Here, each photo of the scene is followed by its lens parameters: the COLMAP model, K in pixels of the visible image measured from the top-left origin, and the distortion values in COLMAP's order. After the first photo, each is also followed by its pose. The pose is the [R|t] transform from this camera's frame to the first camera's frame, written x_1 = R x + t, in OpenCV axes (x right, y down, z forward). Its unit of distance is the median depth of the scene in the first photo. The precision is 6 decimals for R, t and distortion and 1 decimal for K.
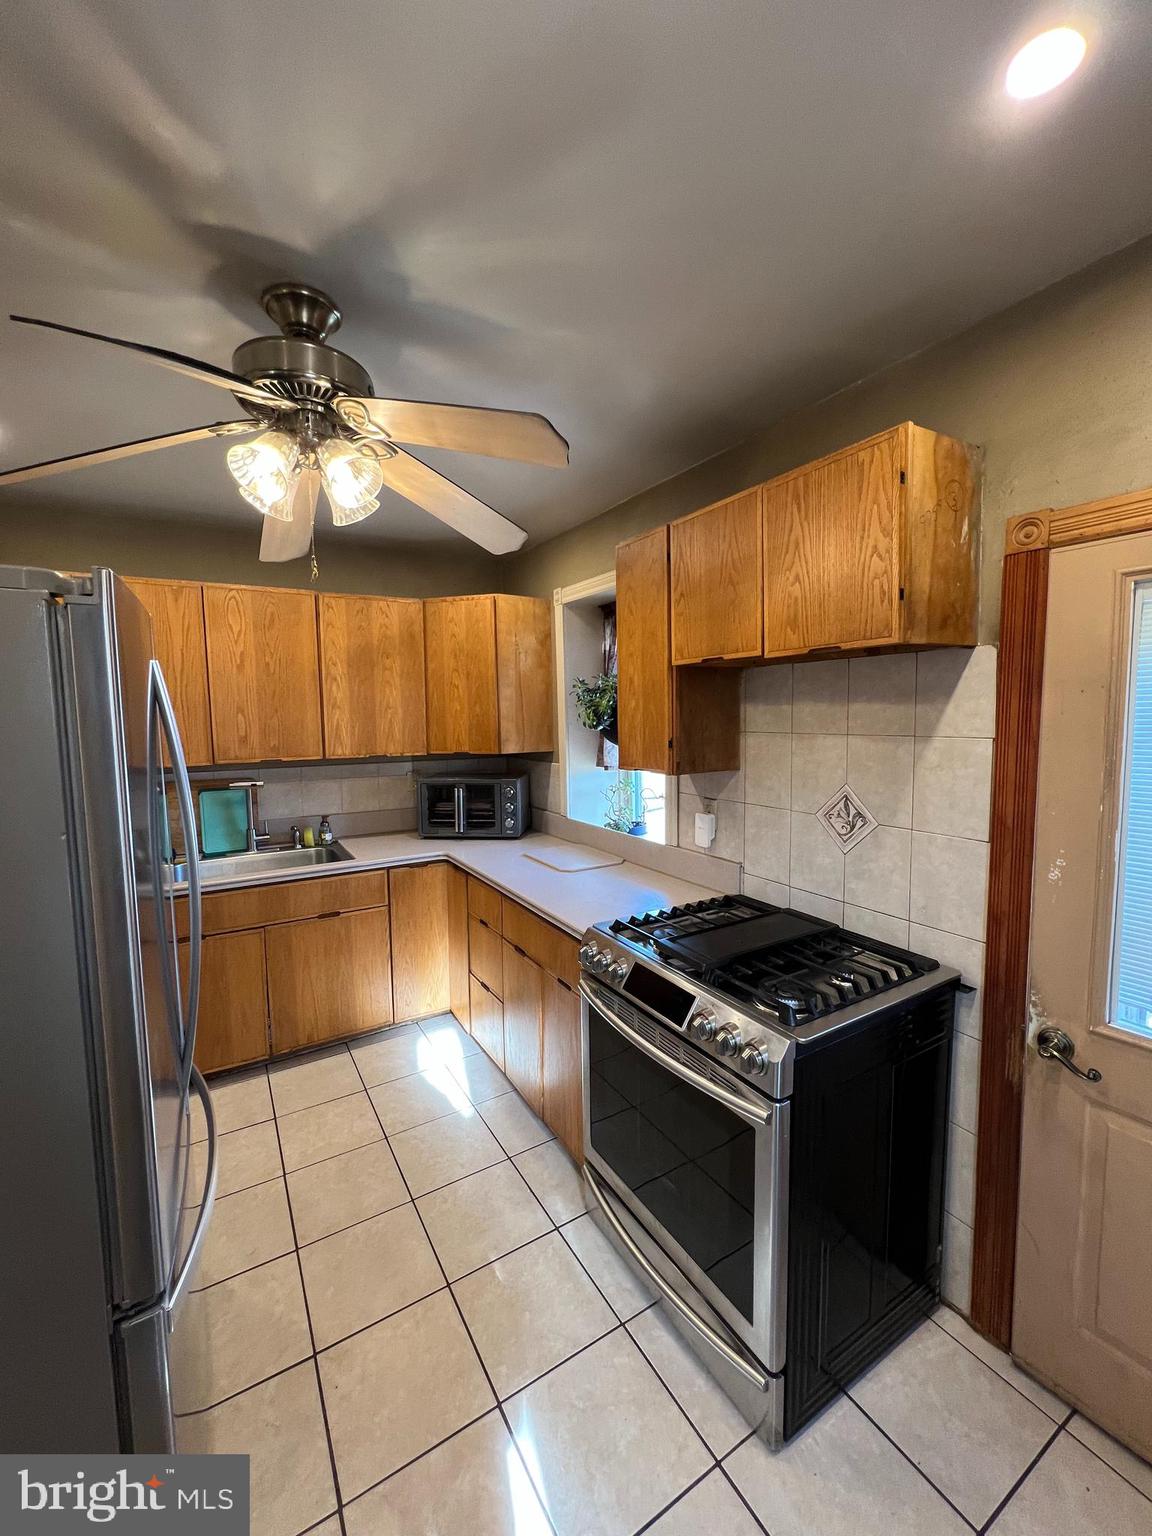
lens RADIAL K [[613.1, 0, 576.9], [0, 613.1, 765.1], [0, 0, 1]] dist [-0.002718, 0.000130]
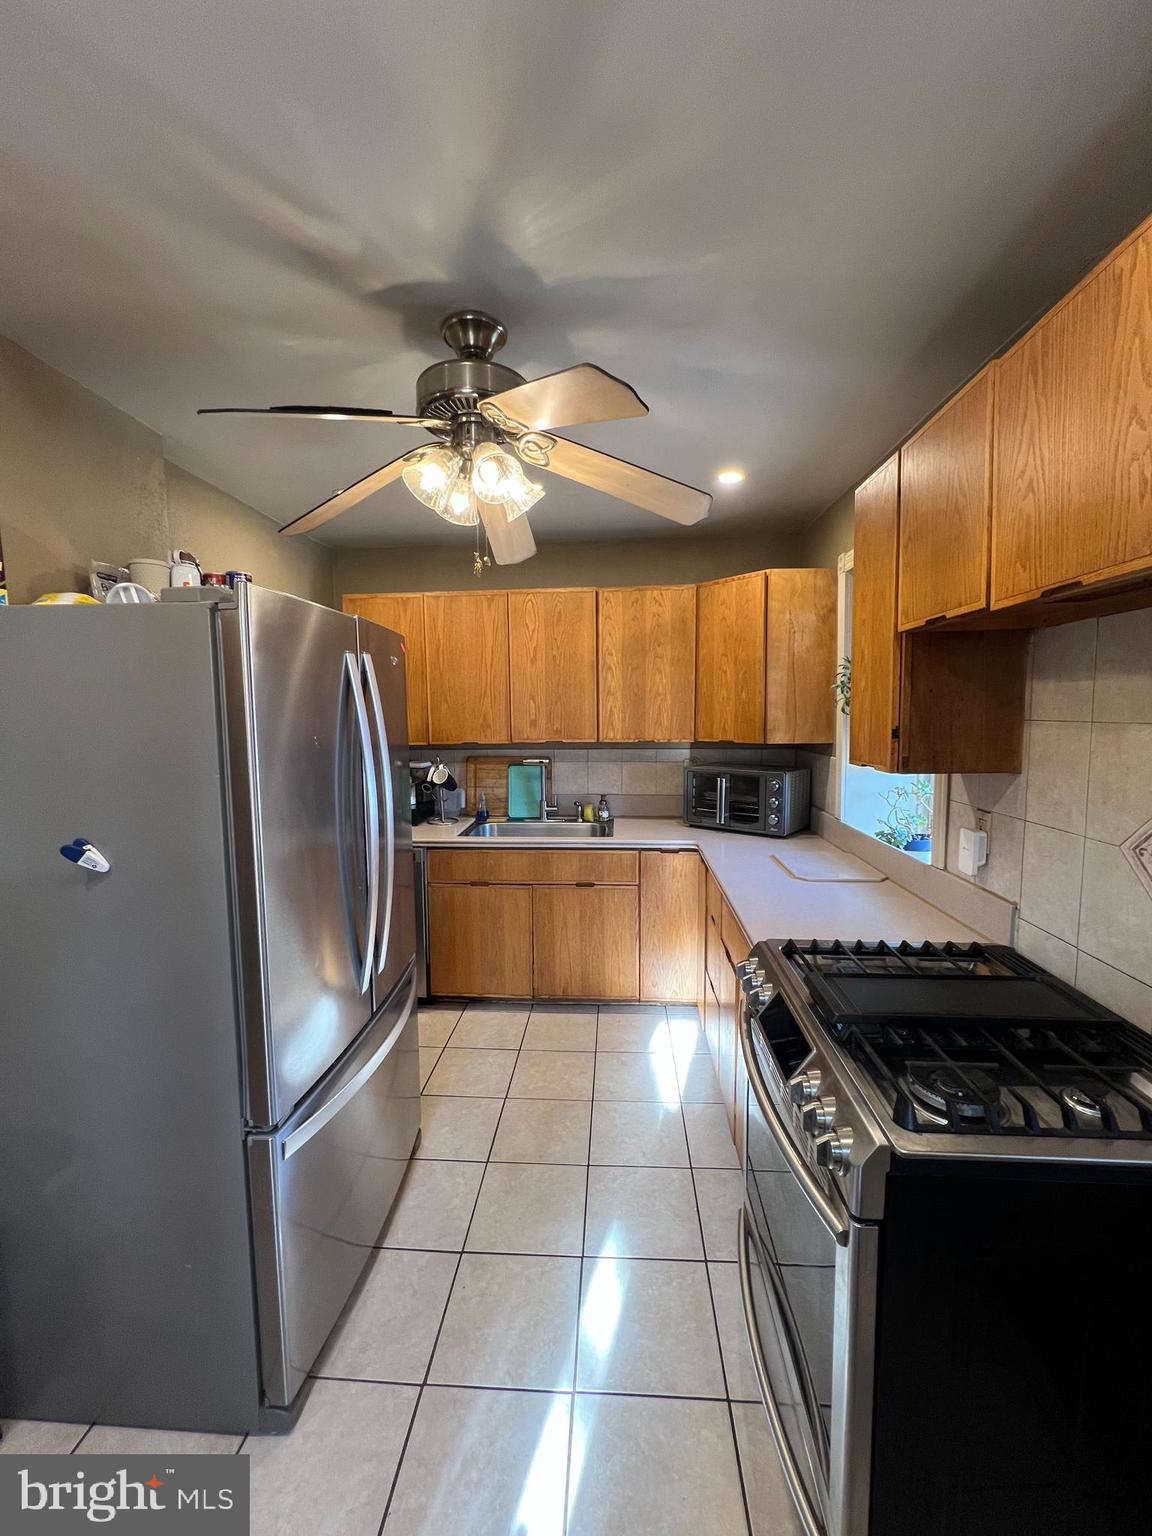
lens RADIAL K [[613.1, 0, 577.8], [0, 613.1, 765.2], [0, 0, 1]] dist [-0.002718, 0.000130]
pose [[0.821982, 0.056692, -0.566685, 0.248379], [-0.050378, 0.998370, 0.026805, 0.004880], [0.567281, 0.006515, 0.823498, 0.119927]]
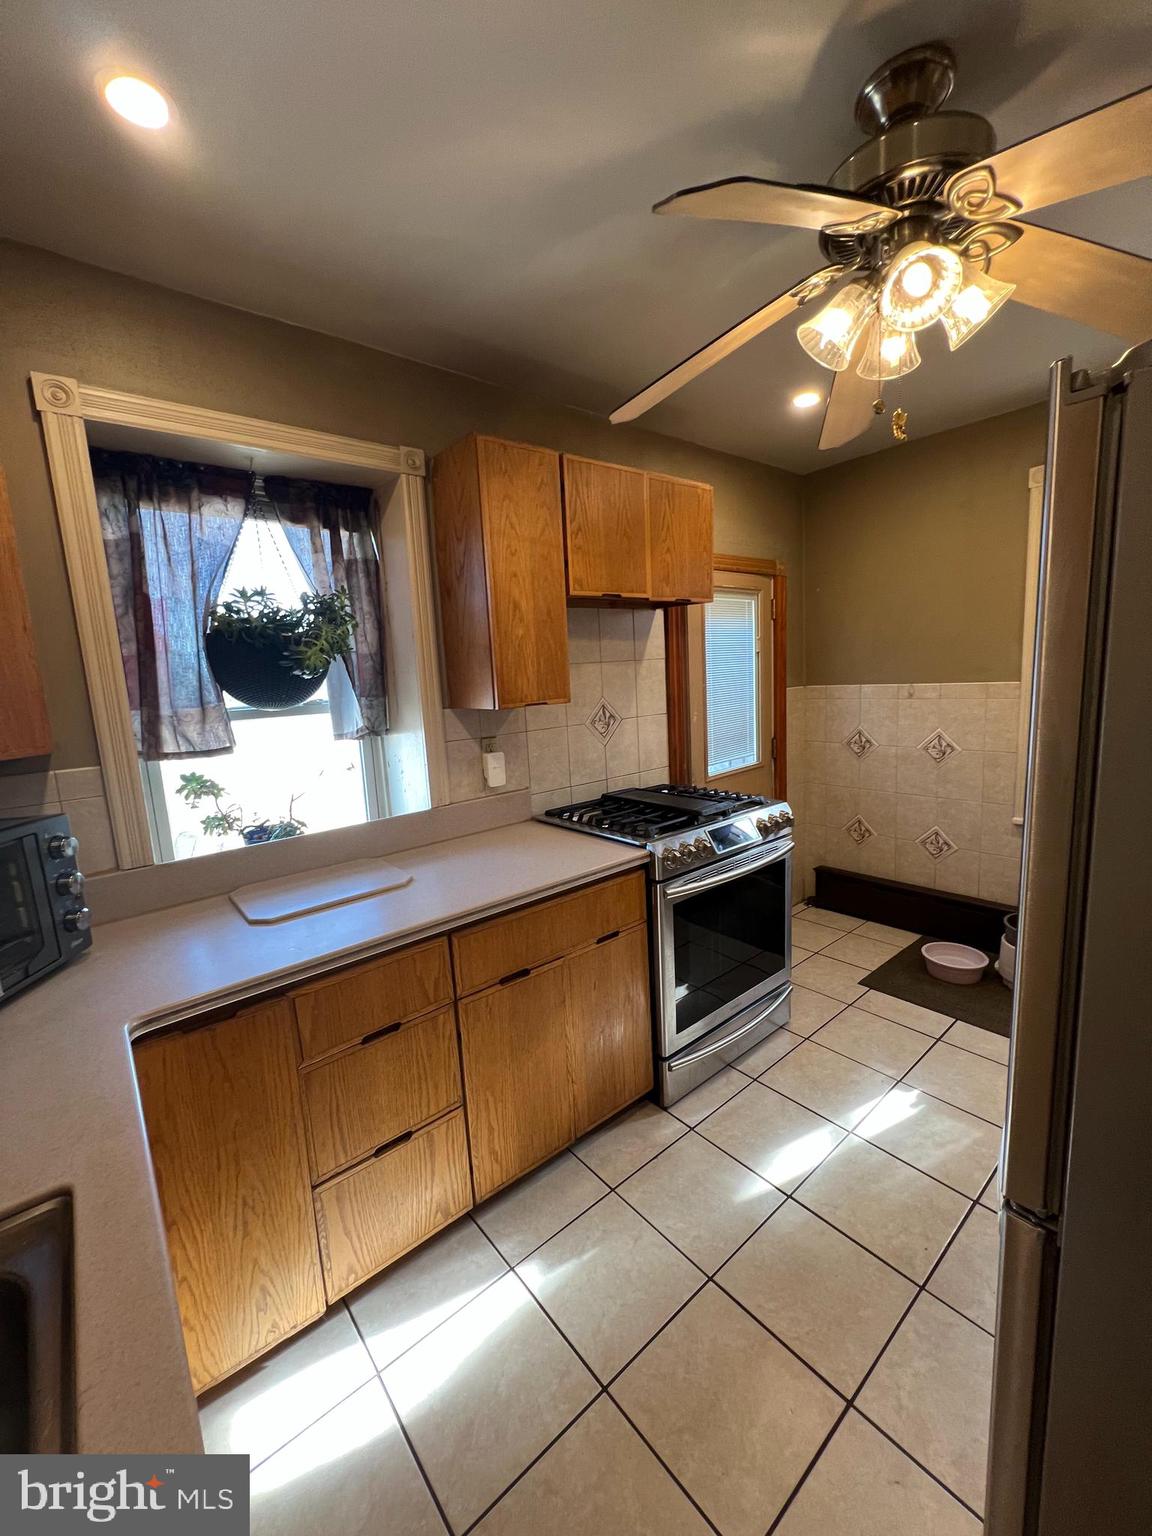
lens RADIAL K [[613.1, 0, 576.6], [0, 613.1, 765.3], [0, 0, 1]] dist [-0.002718, 0.000130]
pose [[-0.150968, -0.130453, 0.979893, -0.829504], [0.143312, 0.977894, 0.152267, -0.033377], [-0.978095, 0.163418, -0.128935, 1.073944]]
